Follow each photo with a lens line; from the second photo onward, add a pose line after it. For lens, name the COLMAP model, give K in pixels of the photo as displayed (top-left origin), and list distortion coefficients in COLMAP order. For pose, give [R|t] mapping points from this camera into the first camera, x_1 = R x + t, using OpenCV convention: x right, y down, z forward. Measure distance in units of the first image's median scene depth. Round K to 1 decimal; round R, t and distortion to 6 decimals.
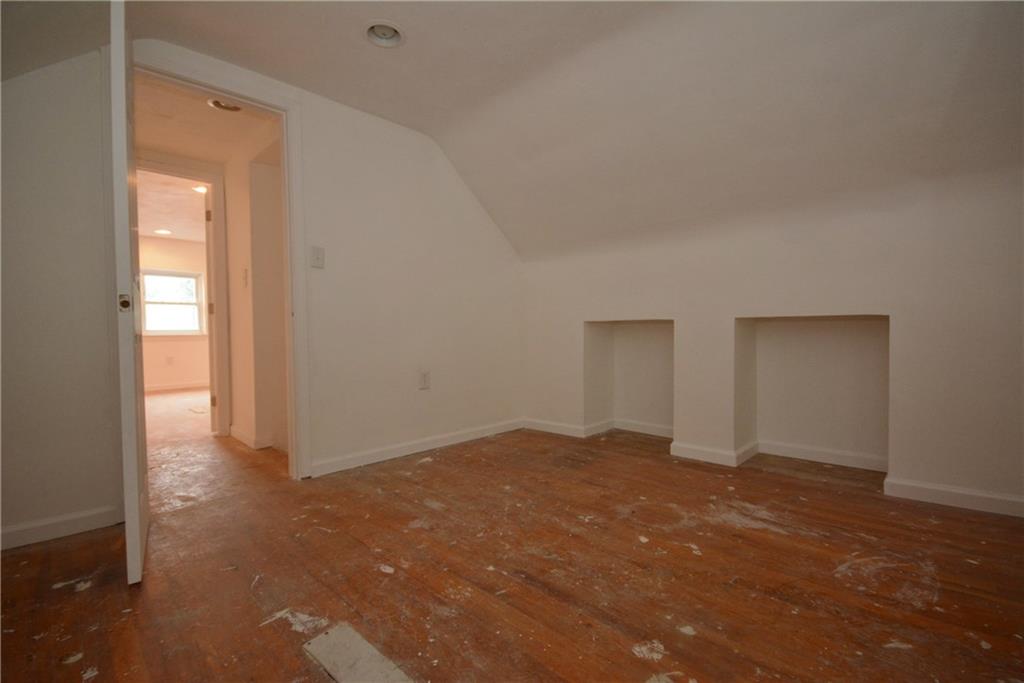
lens RADIAL K [[451.2, 0, 510.2], [0, 451.2, 335.9], [0, 0, 1]] dist [-0.000821, -0.007714]
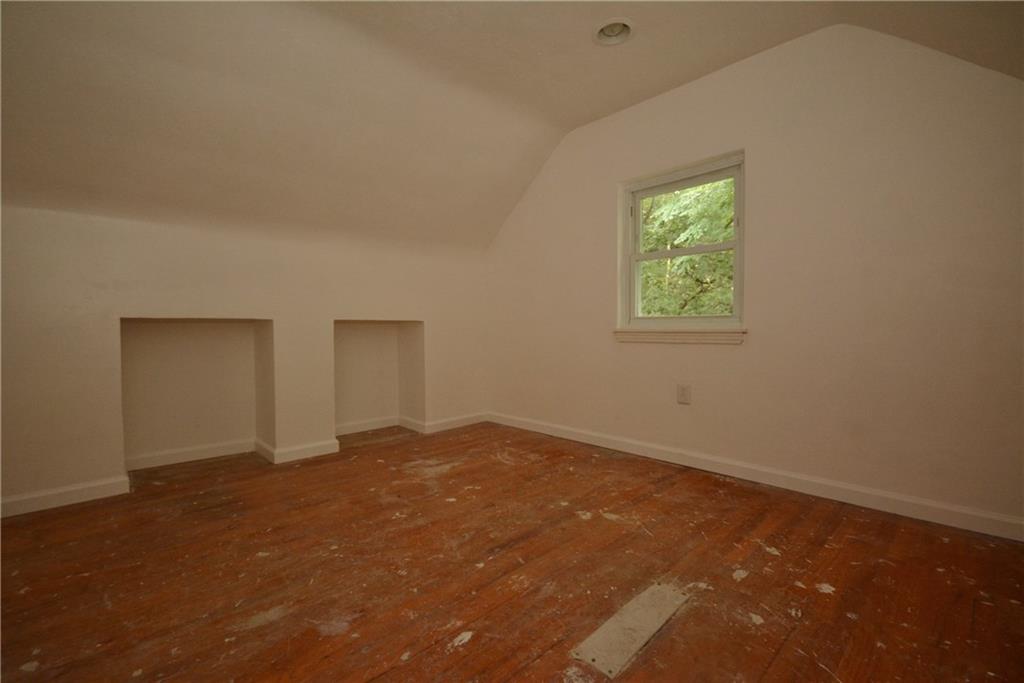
lens RADIAL K [[451.2, 0, 512.2], [0, 451.2, 336.0], [0, 0, 1]] dist [-0.000821, -0.007714]
pose [[0.030582, -0.009095, 0.999491, -0.890865], [0.015722, 0.999839, 0.008617, -0.002496], [-0.999409, 0.015451, 0.030721, 0.762648]]
